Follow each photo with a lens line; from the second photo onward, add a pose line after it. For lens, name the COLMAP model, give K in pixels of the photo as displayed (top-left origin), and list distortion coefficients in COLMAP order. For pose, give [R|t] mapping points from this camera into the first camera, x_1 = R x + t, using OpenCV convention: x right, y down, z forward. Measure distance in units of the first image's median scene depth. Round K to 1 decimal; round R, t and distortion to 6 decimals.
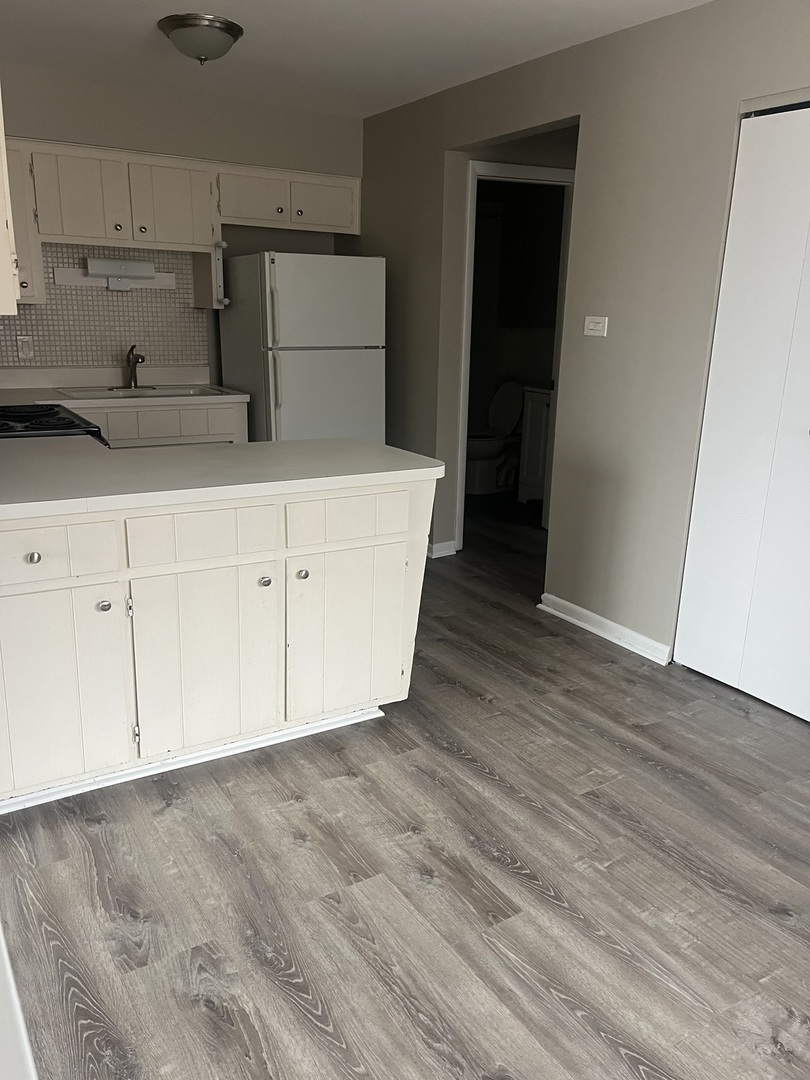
lens RADIAL K [[820.0, 0, 398.7], [0, 820.0, 538.9], [0, 0, 1]] dist [0.043642, -0.048578]
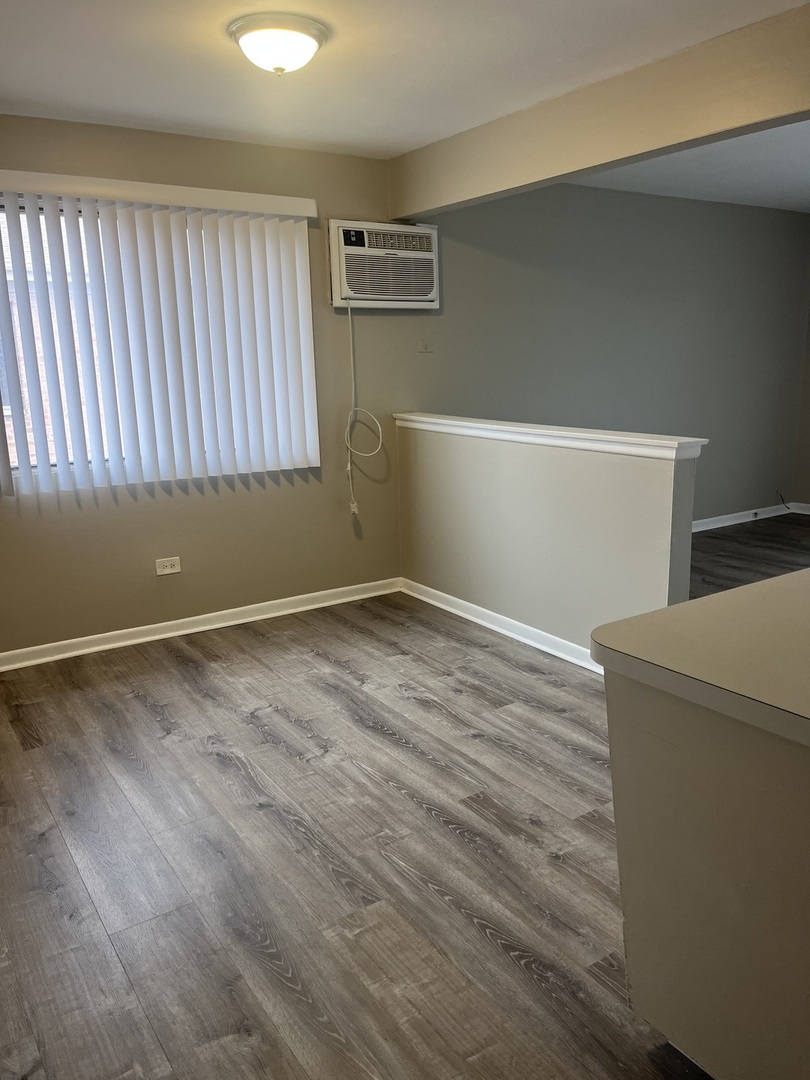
lens RADIAL K [[820.0, 0, 398.7], [0, 820.0, 538.9], [0, 0, 1]] dist [0.043642, -0.048578]
pose [[-0.999785, 0.015543, -0.013754, 0.195203], [0.007406, 0.886240, 0.463167, -0.413259], [0.019388, 0.462965, -0.886164, 1.502158]]
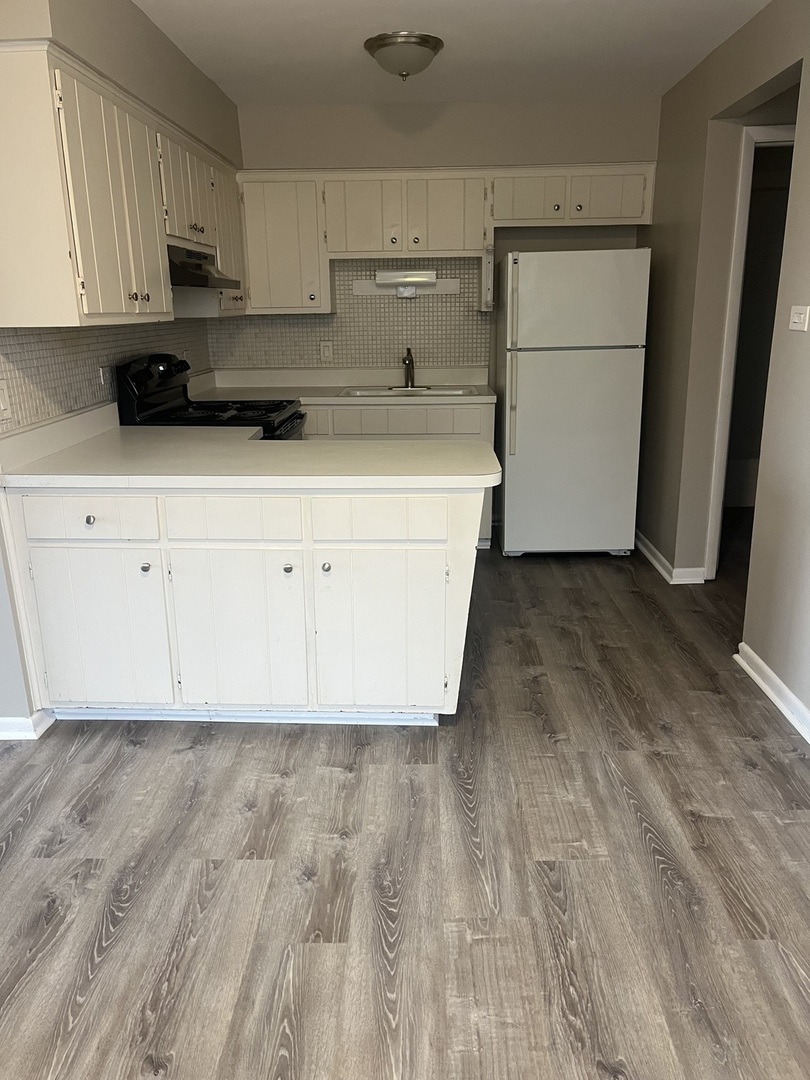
lens RADIAL K [[820.0, 0, 398.7], [0, 820.0, 538.9], [0, 0, 1]] dist [0.043642, -0.048578]
pose [[0.828602, 0.119091, -0.547025, 0.502646], [-0.118856, 0.992259, 0.035985, -0.039080], [0.547076, 0.035200, 0.836342, 0.167083]]
